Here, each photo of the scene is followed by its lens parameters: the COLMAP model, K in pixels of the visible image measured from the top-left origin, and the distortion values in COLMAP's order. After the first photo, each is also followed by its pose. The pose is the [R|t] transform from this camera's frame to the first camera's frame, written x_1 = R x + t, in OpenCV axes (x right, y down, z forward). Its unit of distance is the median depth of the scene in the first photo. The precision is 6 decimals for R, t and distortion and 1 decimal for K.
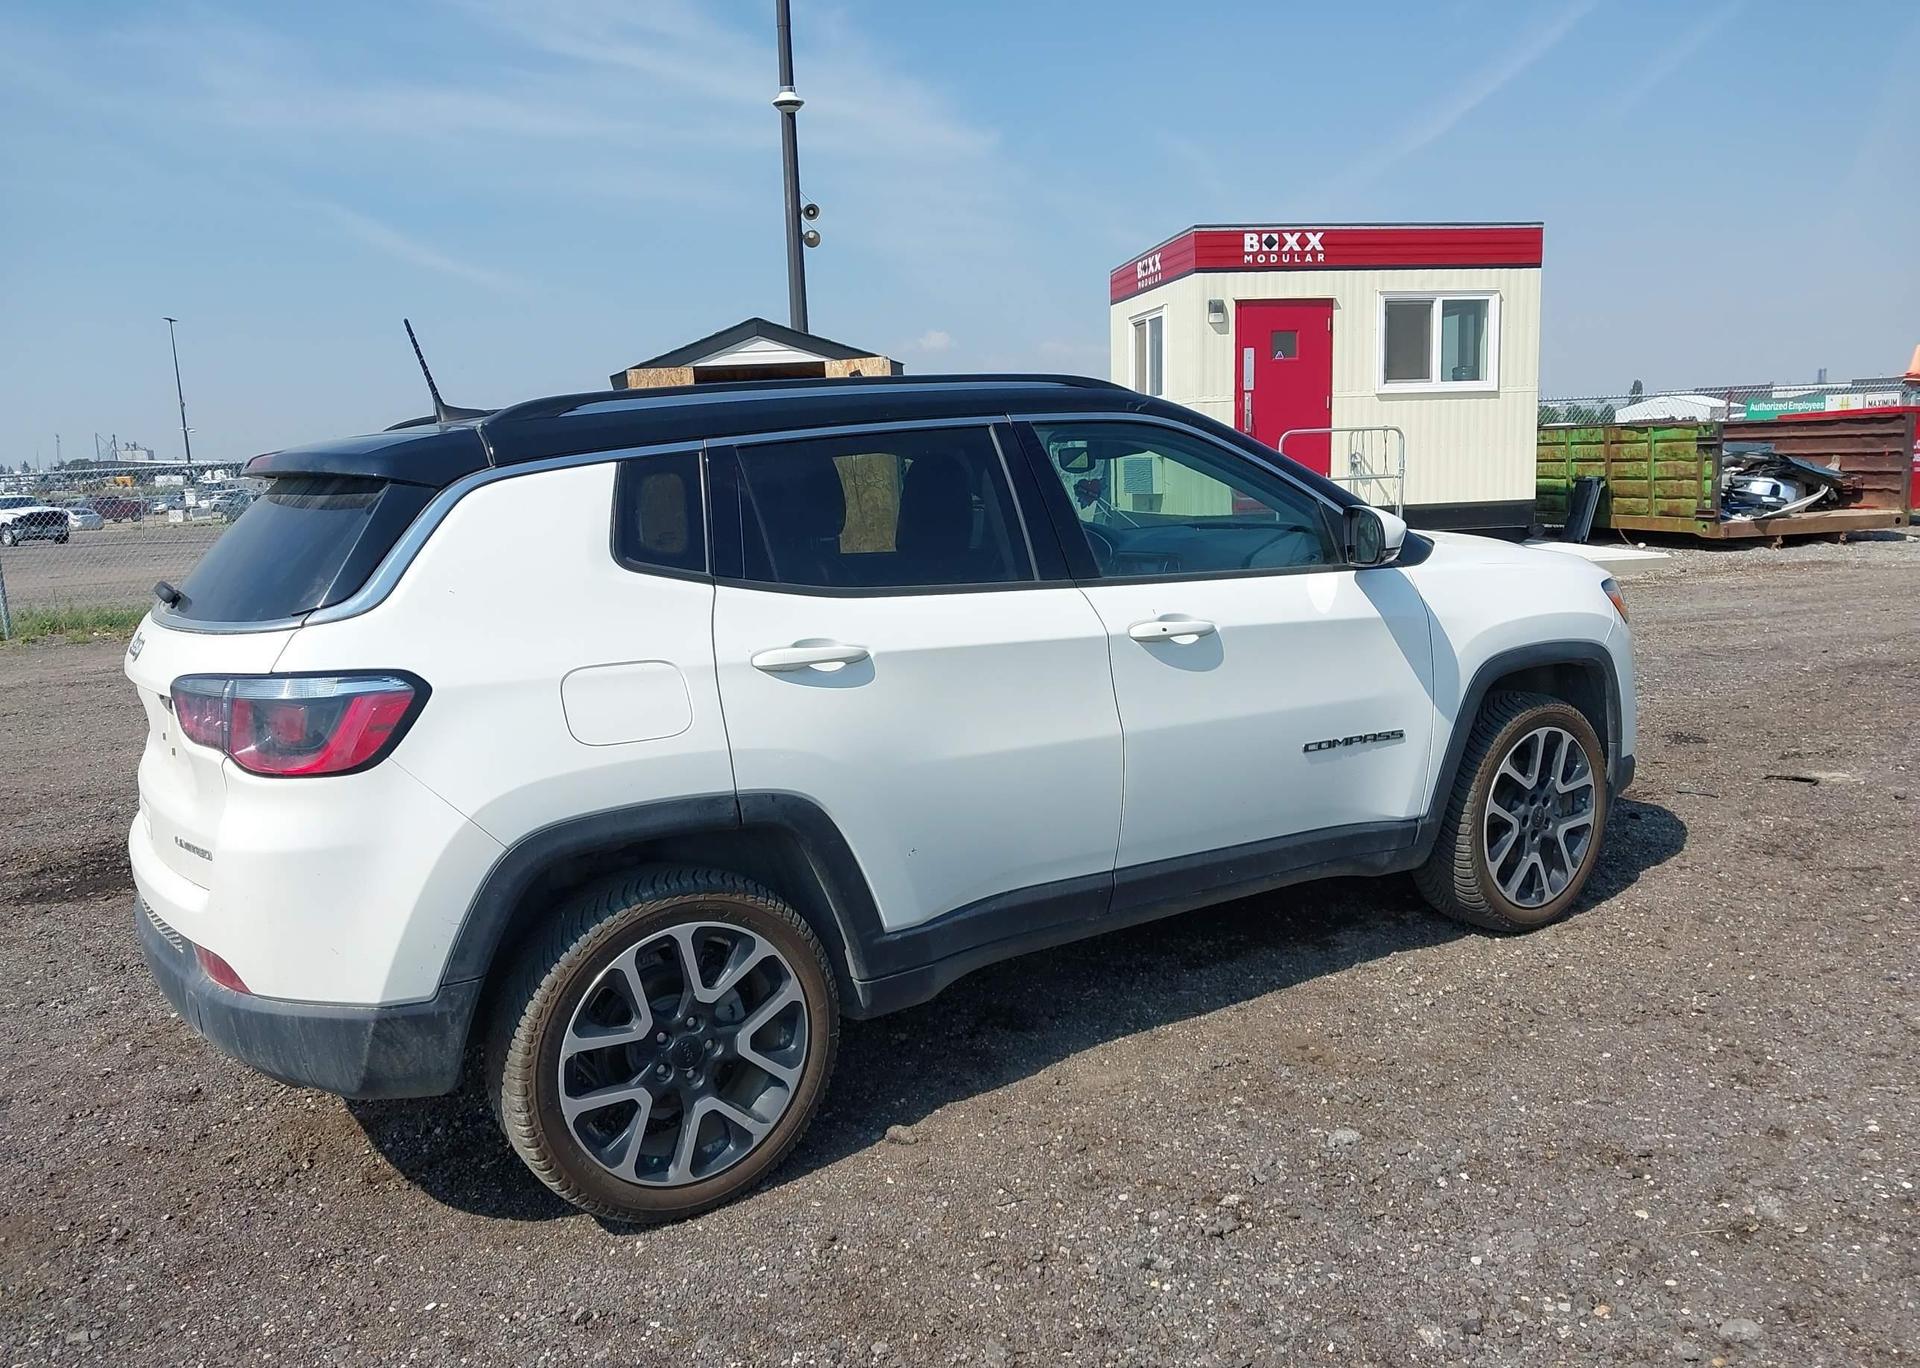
lens RADIAL K [[1517.8, 0, 947.4], [0, 1517.8, 686.2], [0, 0, 1]] dist [0.028025, -0.041570]
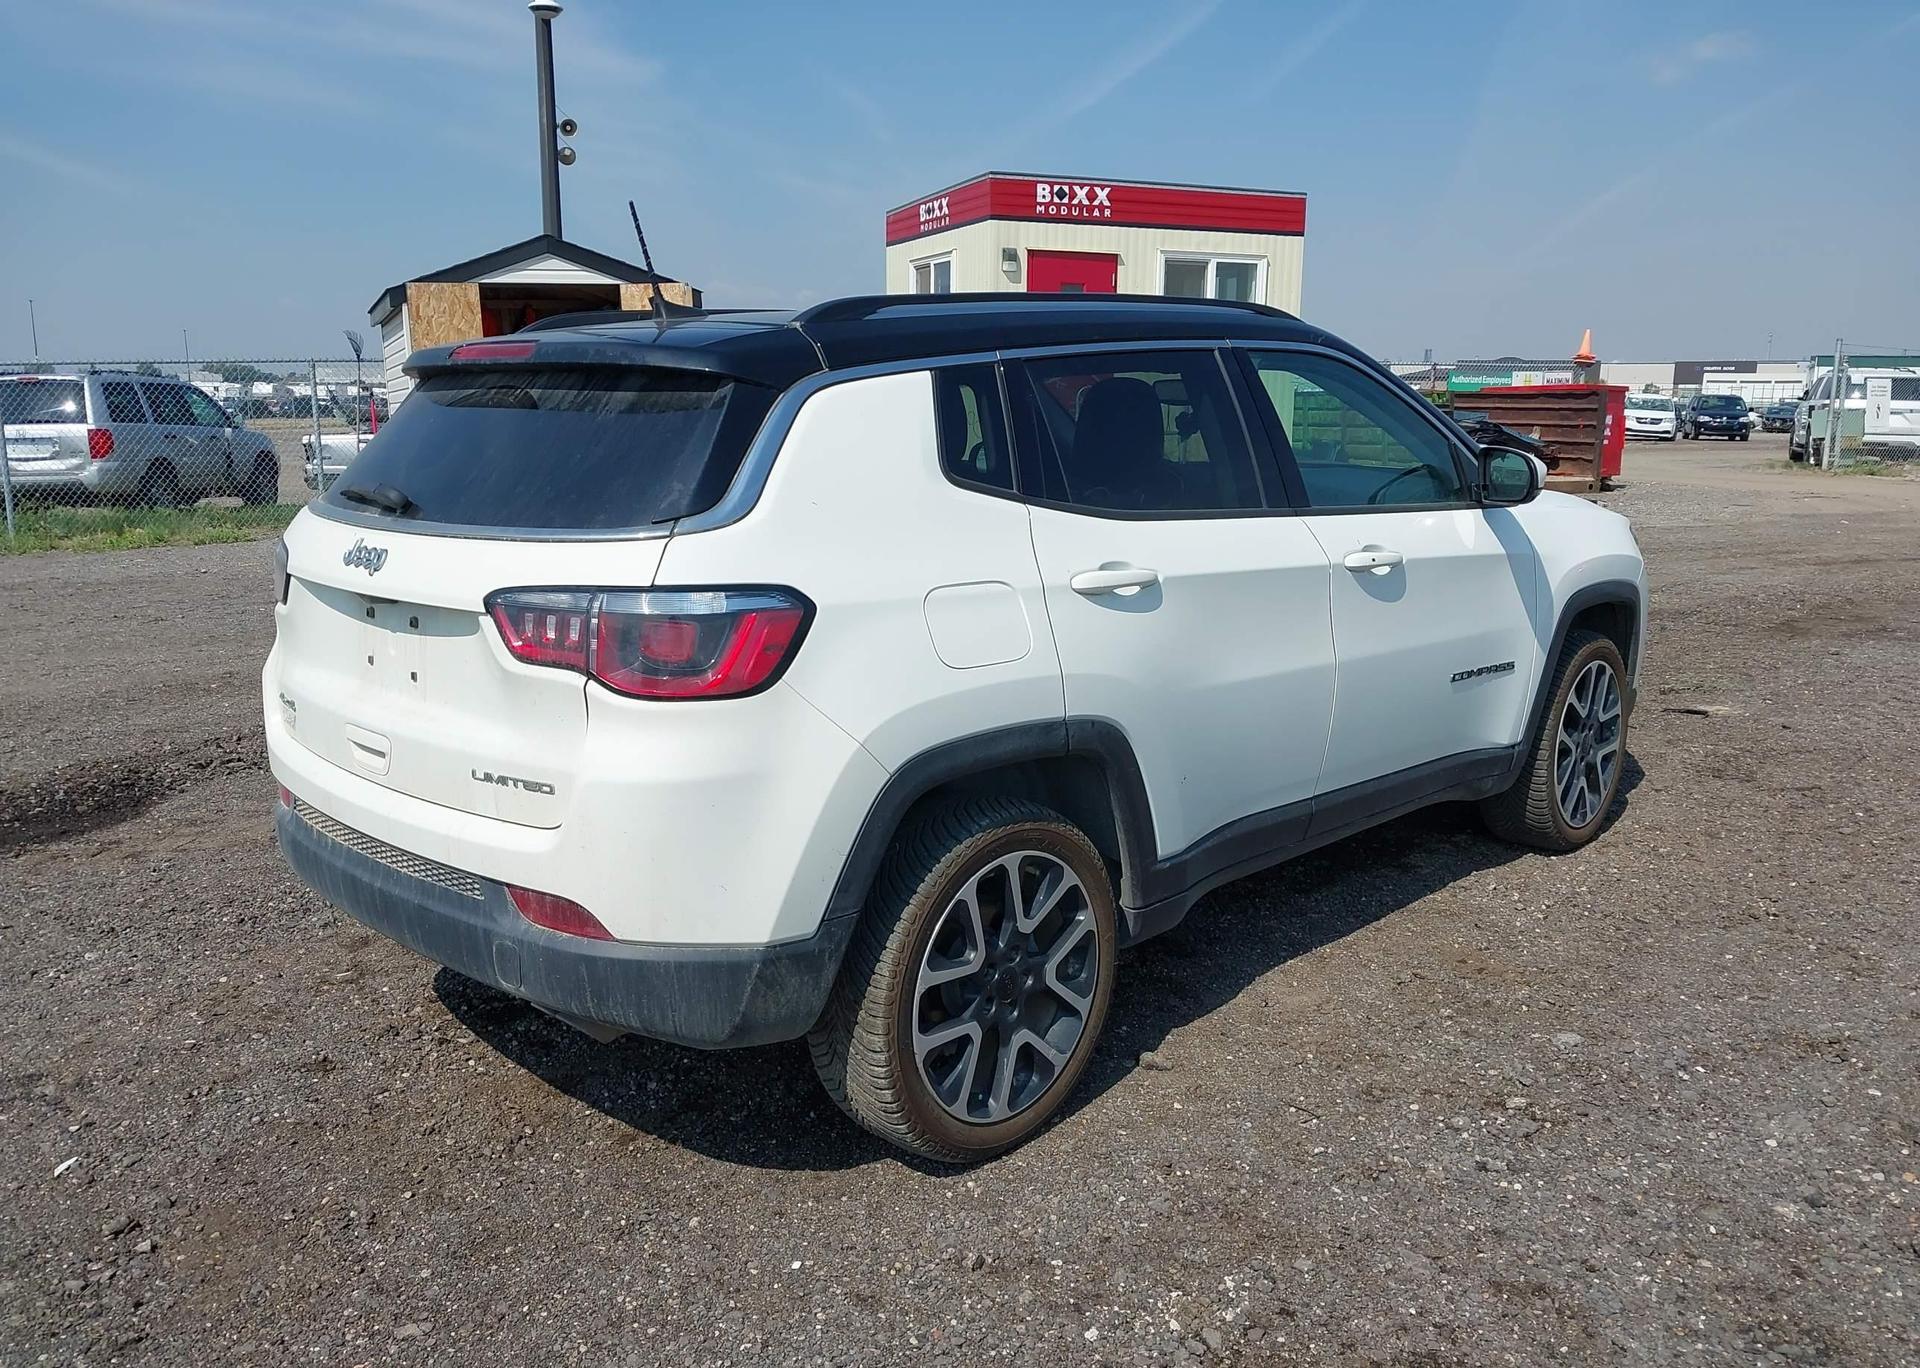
lens RADIAL K [[1517.8, 0, 952.7], [0, 1517.8, 685.4], [0, 0, 1]] dist [0.028025, -0.041570]
pose [[0.975740, -0.000380, 0.218930, -0.278759], [-0.006985, 0.999435, 0.032867, 0.011919], [-0.218819, -0.033599, 0.975187, 0.046442]]
